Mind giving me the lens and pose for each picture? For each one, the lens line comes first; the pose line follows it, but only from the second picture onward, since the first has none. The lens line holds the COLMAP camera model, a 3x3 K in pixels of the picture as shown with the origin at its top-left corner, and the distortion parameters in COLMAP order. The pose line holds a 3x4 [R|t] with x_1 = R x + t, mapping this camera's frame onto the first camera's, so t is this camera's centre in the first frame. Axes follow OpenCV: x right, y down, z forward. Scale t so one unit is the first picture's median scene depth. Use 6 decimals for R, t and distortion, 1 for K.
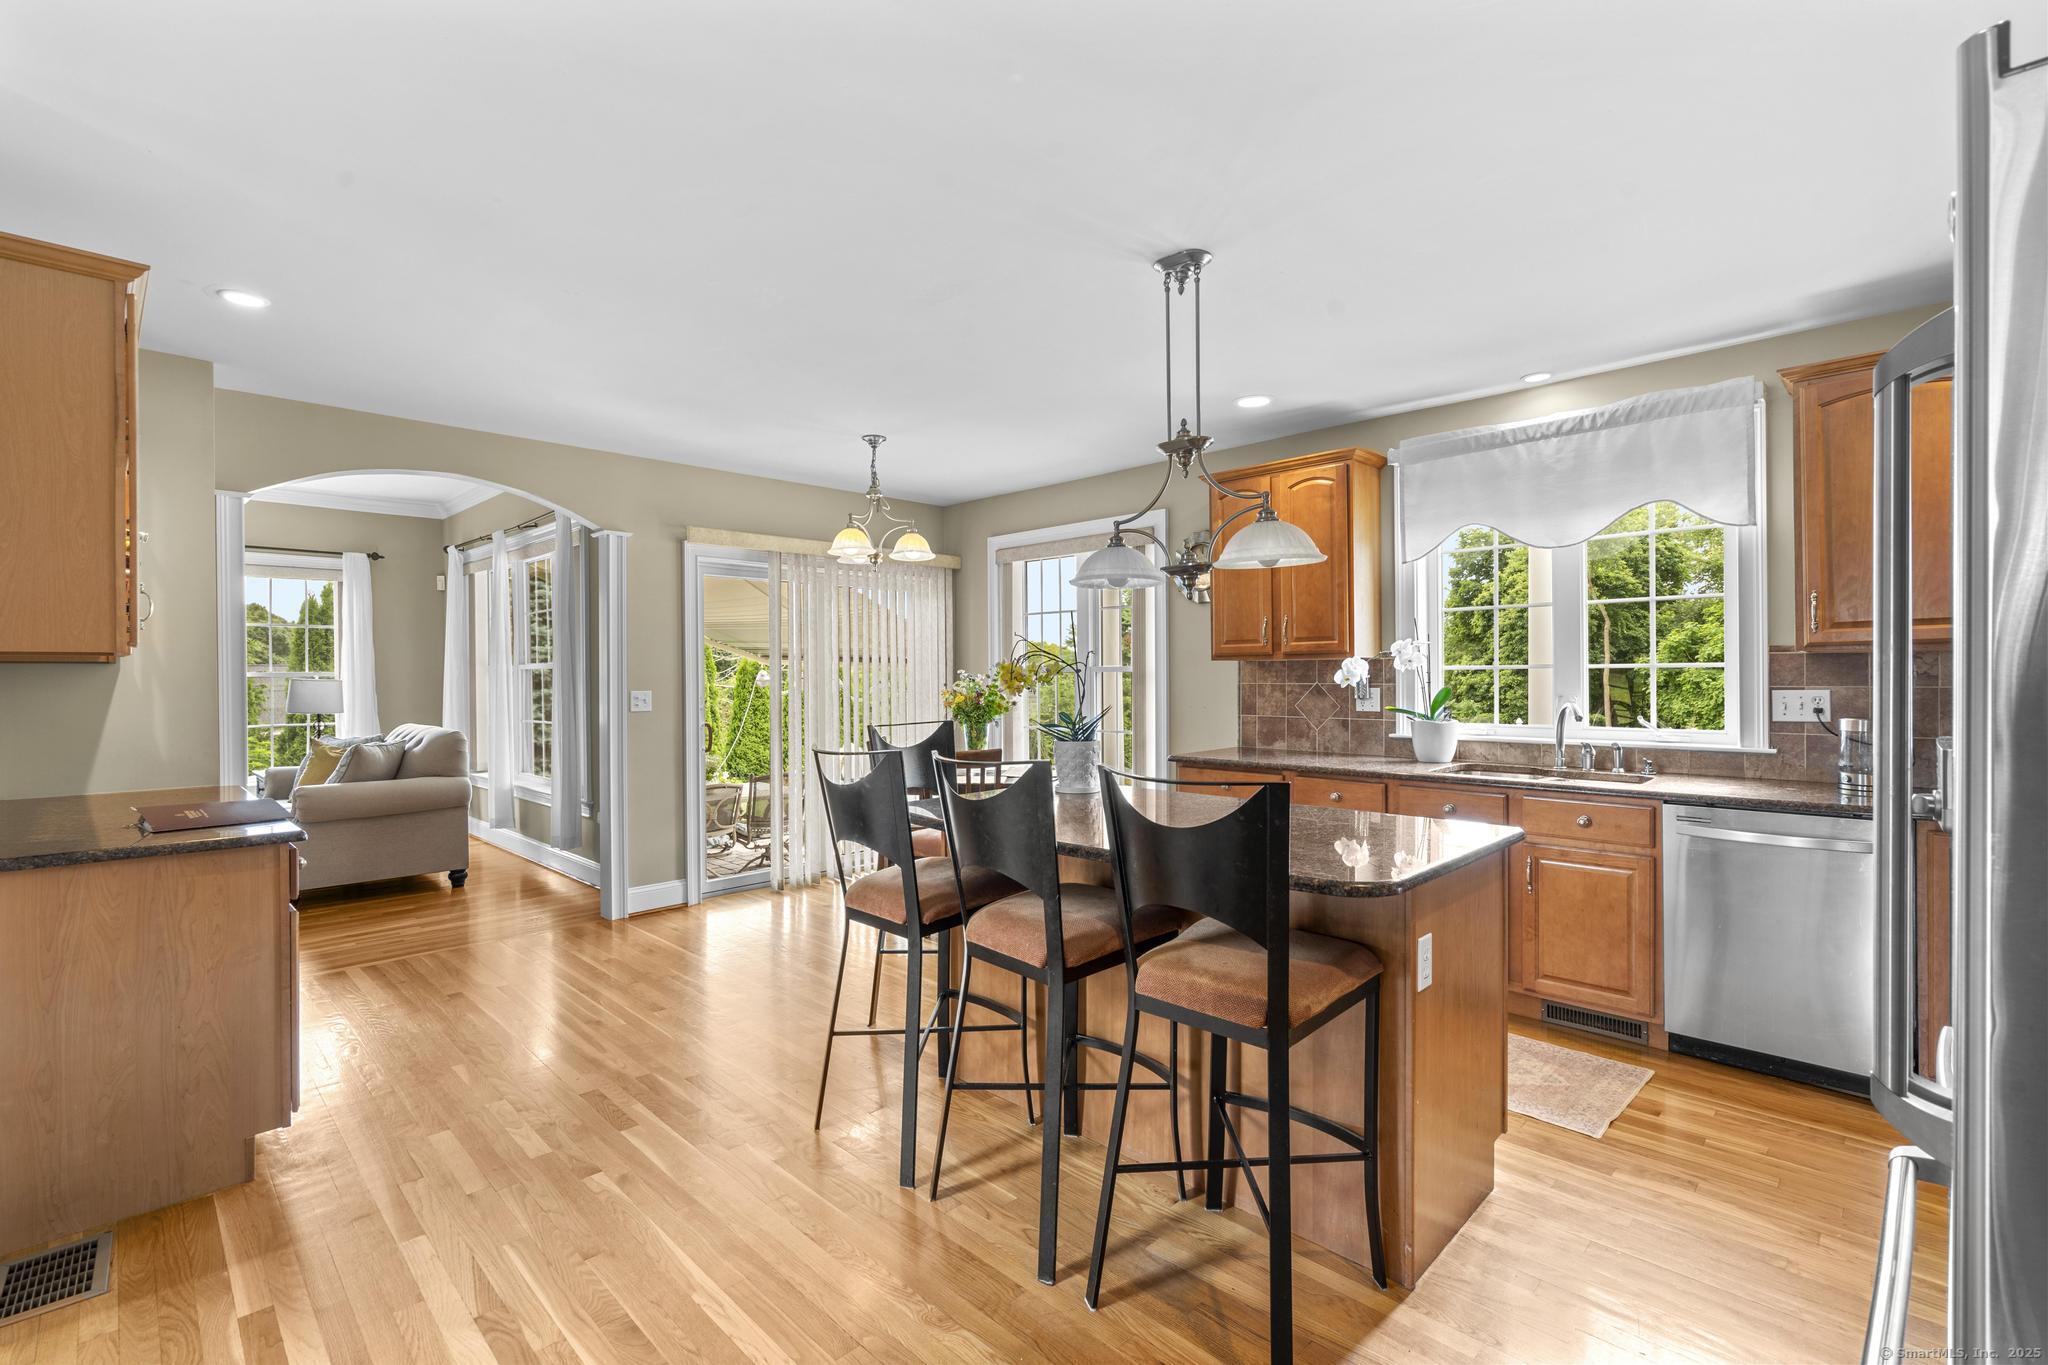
lens RADIAL K [[915.7, 0, 1019.3], [0, 915.7, 679.2], [0, 0, 1]] dist [-0.004545, 0.001445]
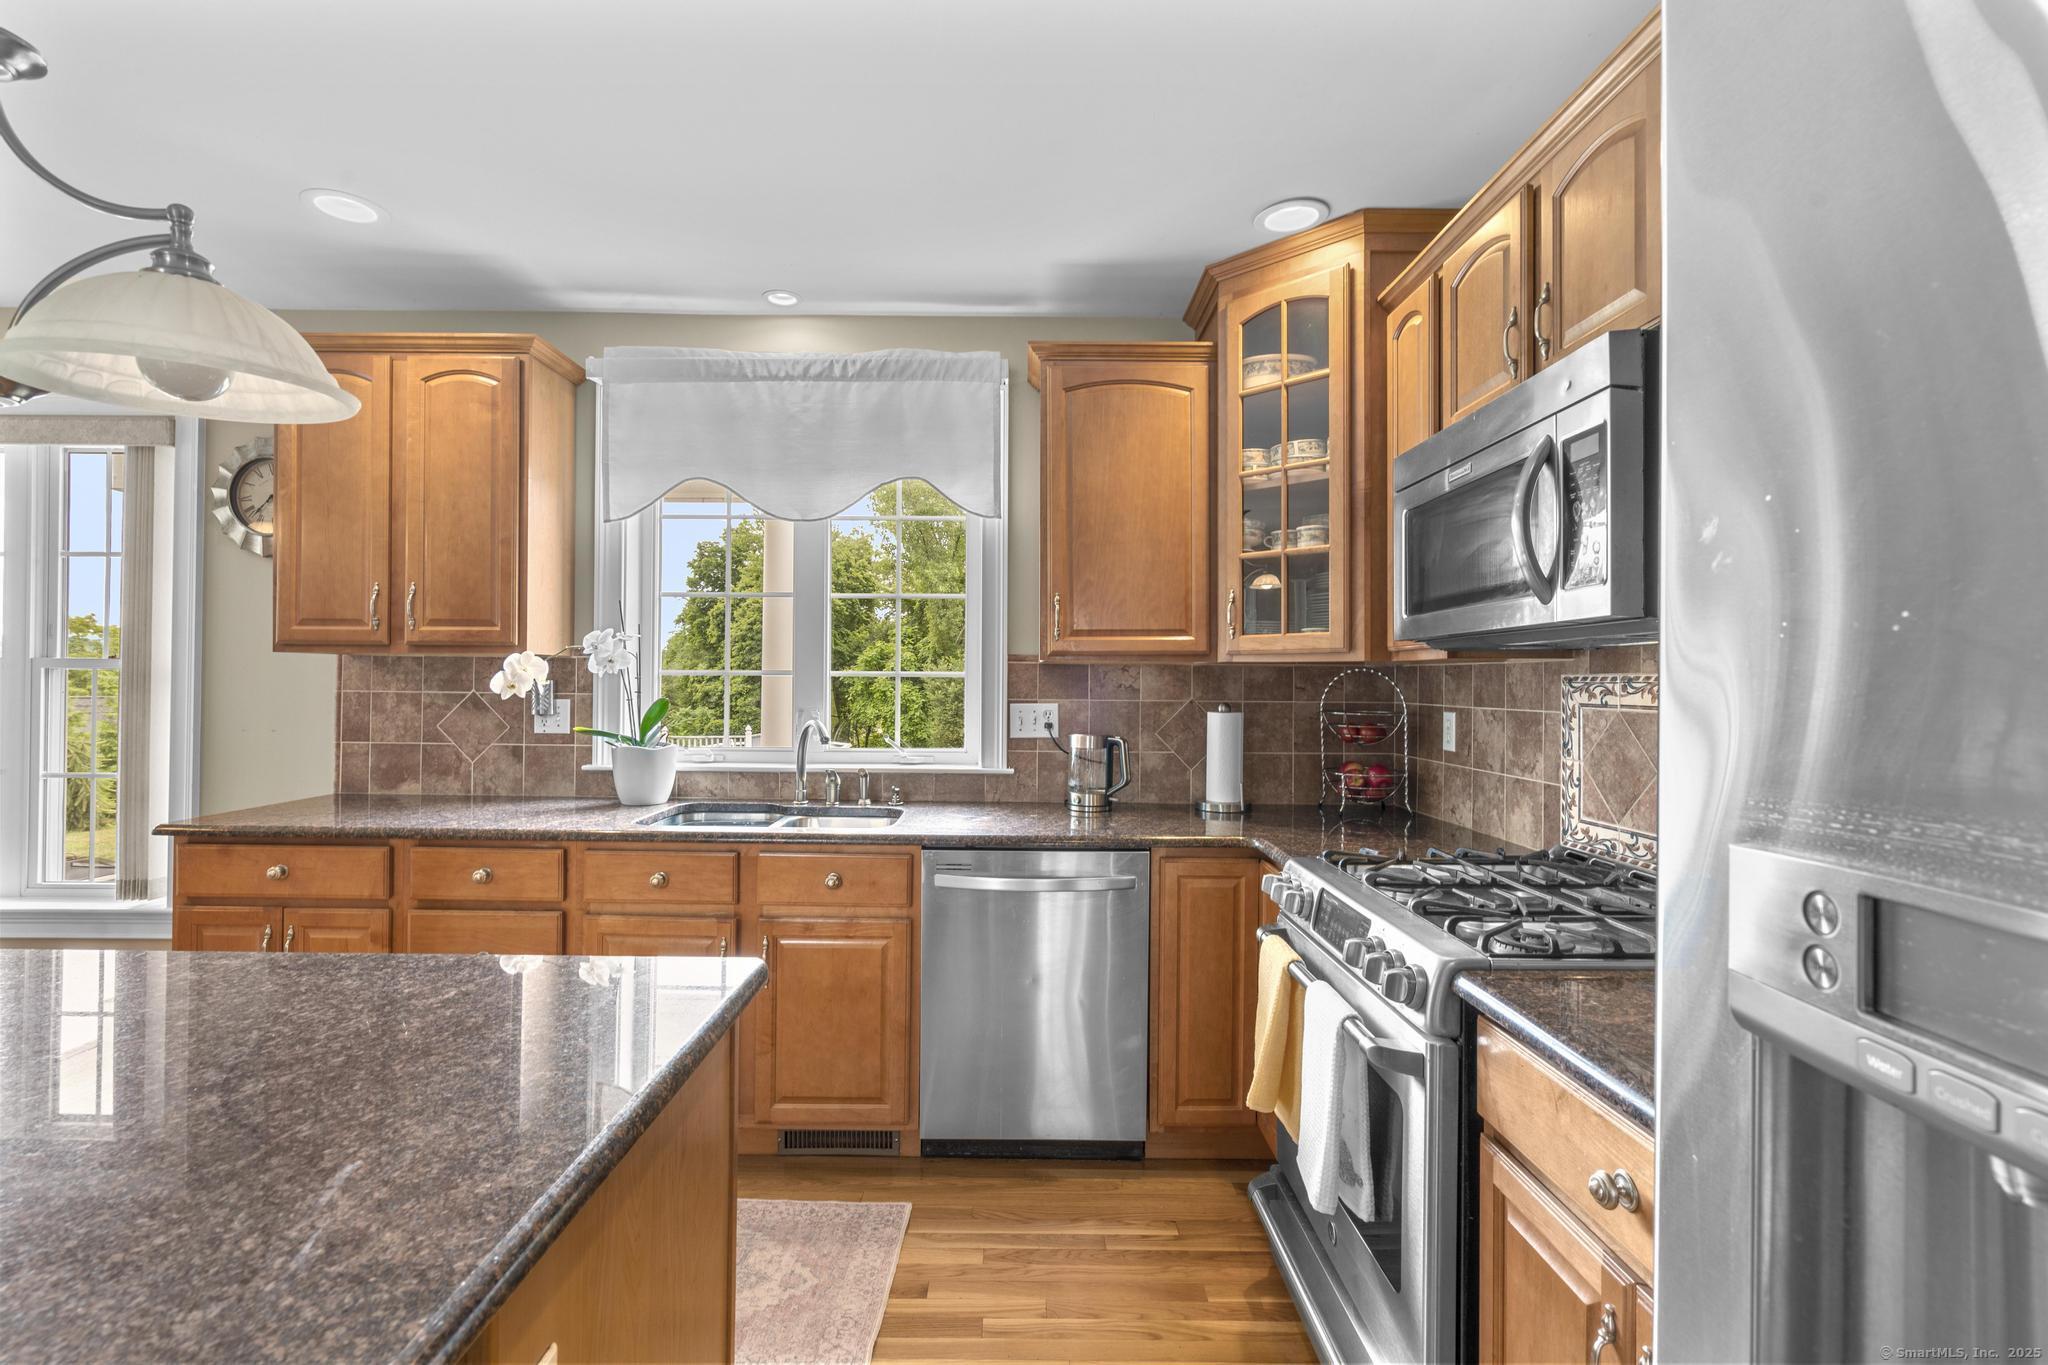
lens RADIAL K [[915.7, 0, 1019.3], [0, 915.7, 679.2], [0, 0, 1]] dist [-0.004545, 0.001445]
pose [[0.705082, 0.016005, 0.708945, 0.171377], [-0.010858, 0.999872, -0.011774, -0.001469], [-0.709042, 0.000604, 0.705166, 0.324983]]
